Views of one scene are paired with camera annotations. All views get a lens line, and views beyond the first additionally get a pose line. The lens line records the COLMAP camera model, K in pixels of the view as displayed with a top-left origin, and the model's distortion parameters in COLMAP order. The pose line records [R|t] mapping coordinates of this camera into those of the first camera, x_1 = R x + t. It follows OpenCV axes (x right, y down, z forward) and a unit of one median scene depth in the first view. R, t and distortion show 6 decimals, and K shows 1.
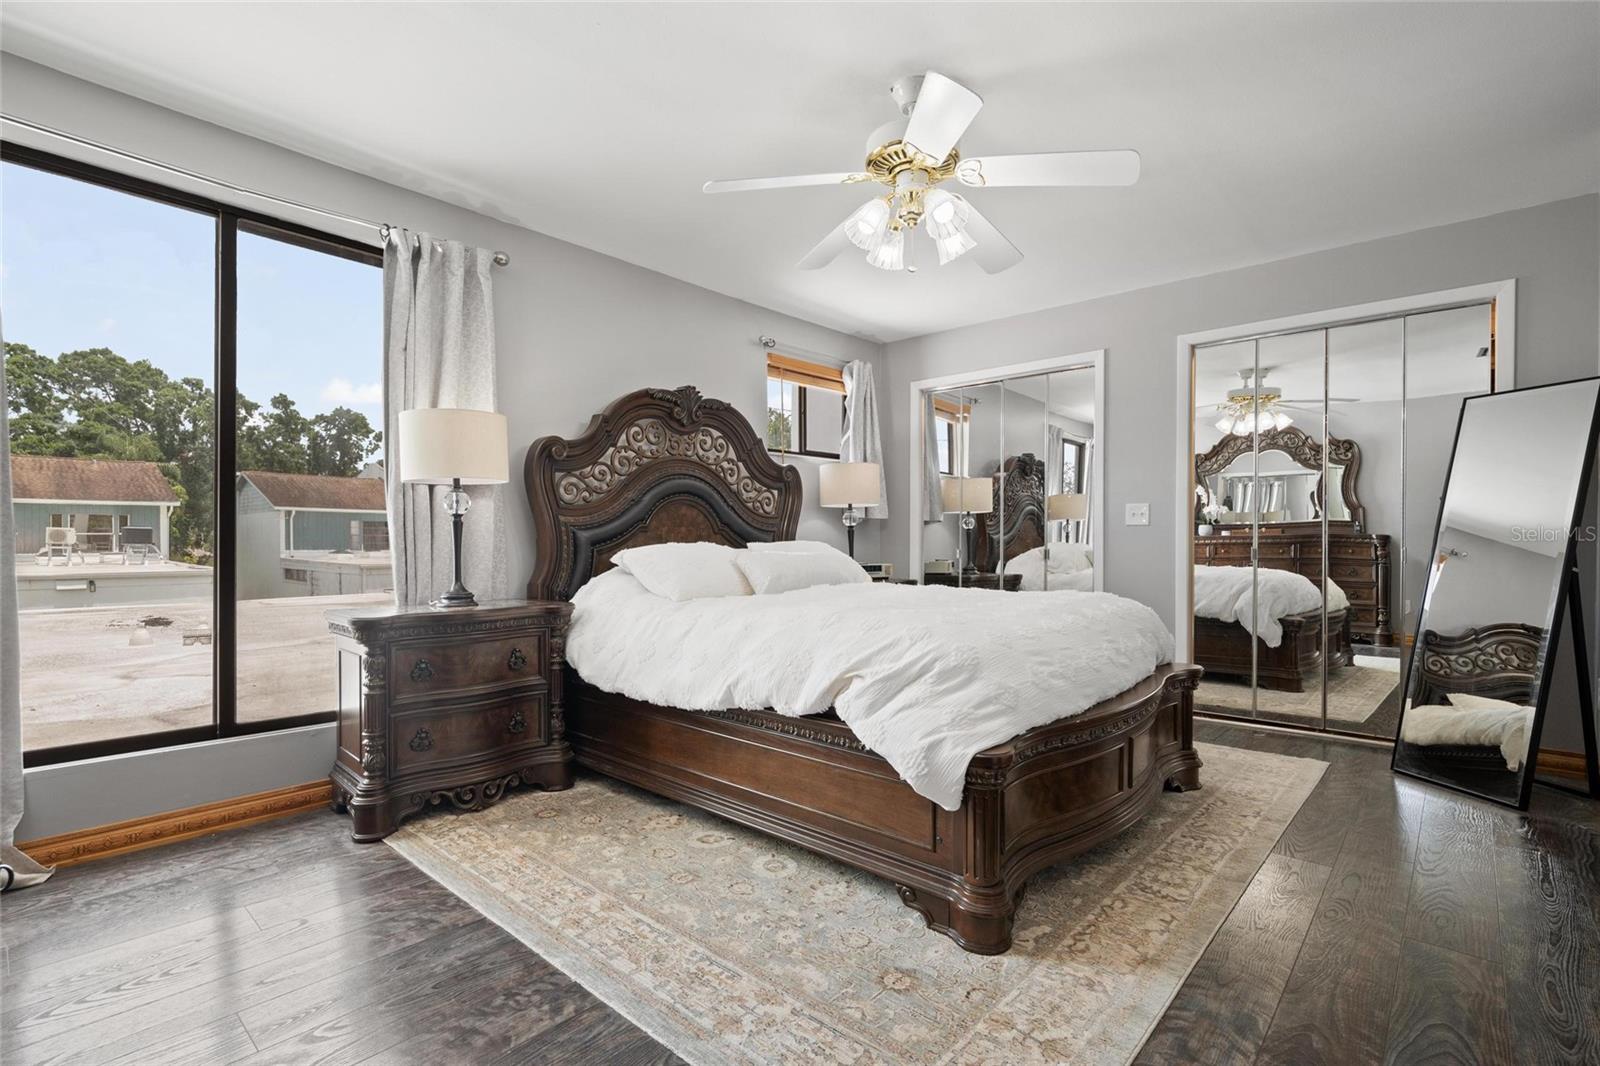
lens RADIAL K [[745.1, 0, 806.7], [0, 745.1, 537.0], [0, 0, 1]] dist [-0.001361, 0.000091]
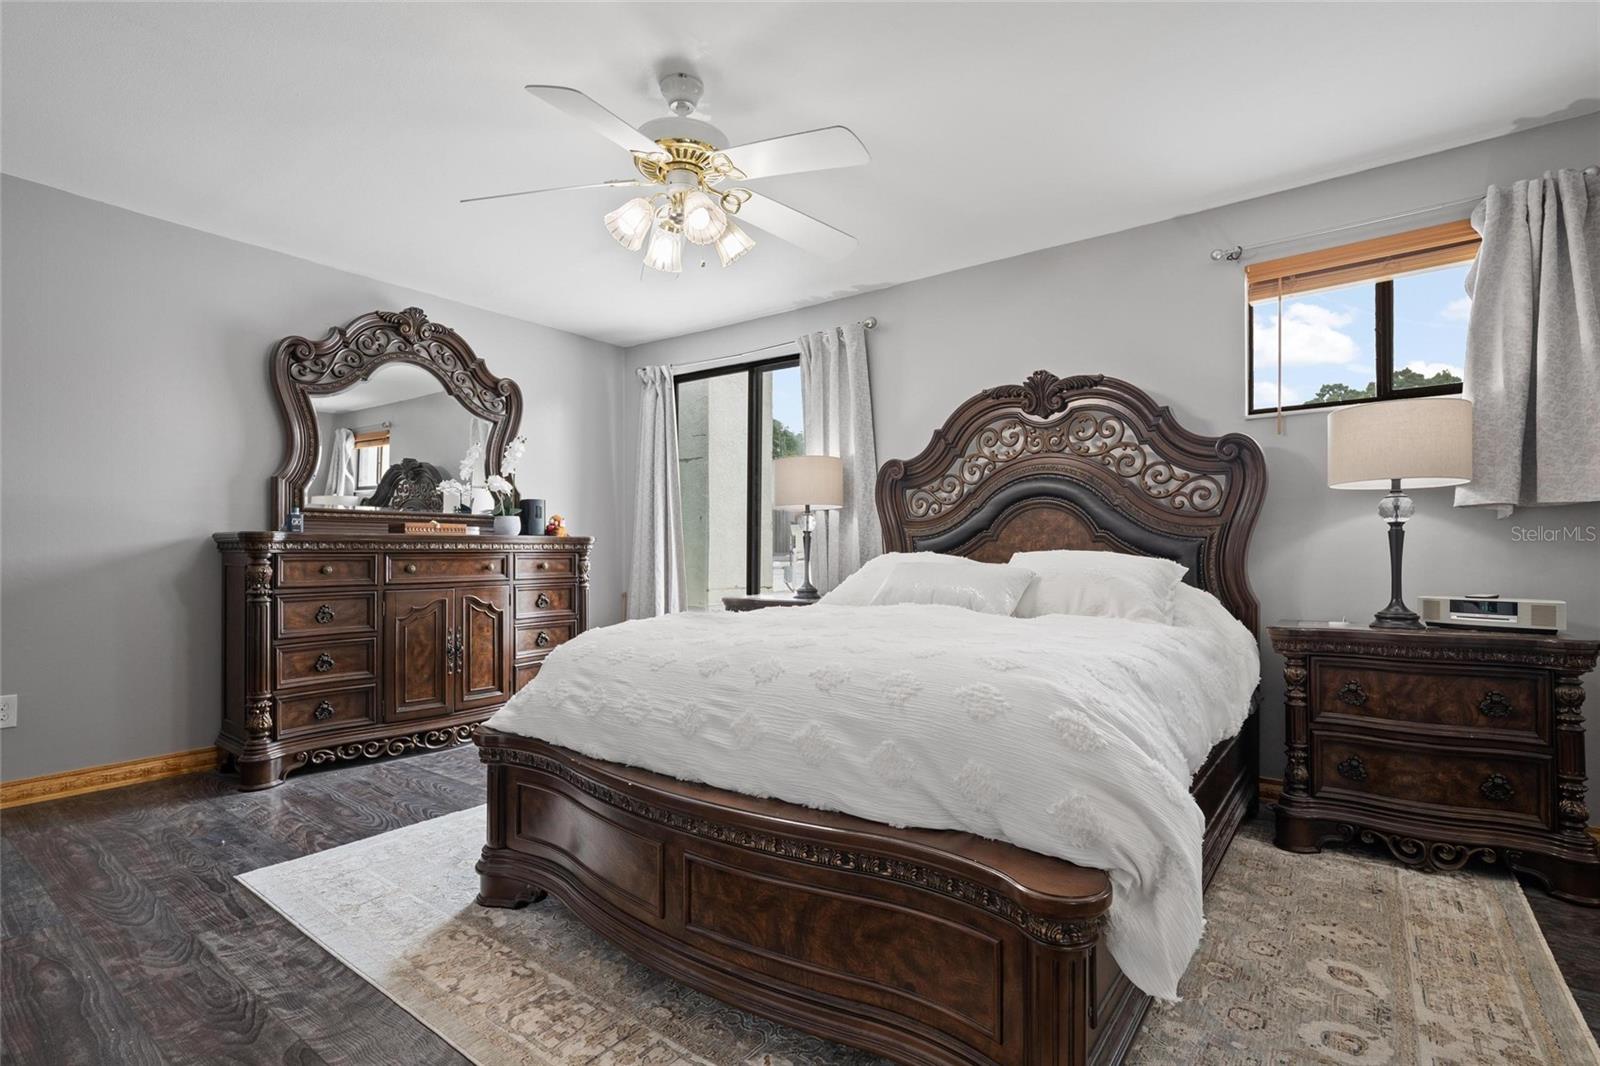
lens RADIAL K [[745.1, 0, 807.2], [0, 745.1, 543.9], [0, 0, 1]] dist [-0.001361, 0.000091]
pose [[0.086463, -0.001657, -0.996254, 0.726820], [0.010280, 0.999947, -0.000771, -0.004544], [0.996202, -0.010175, 0.086476, 0.693750]]
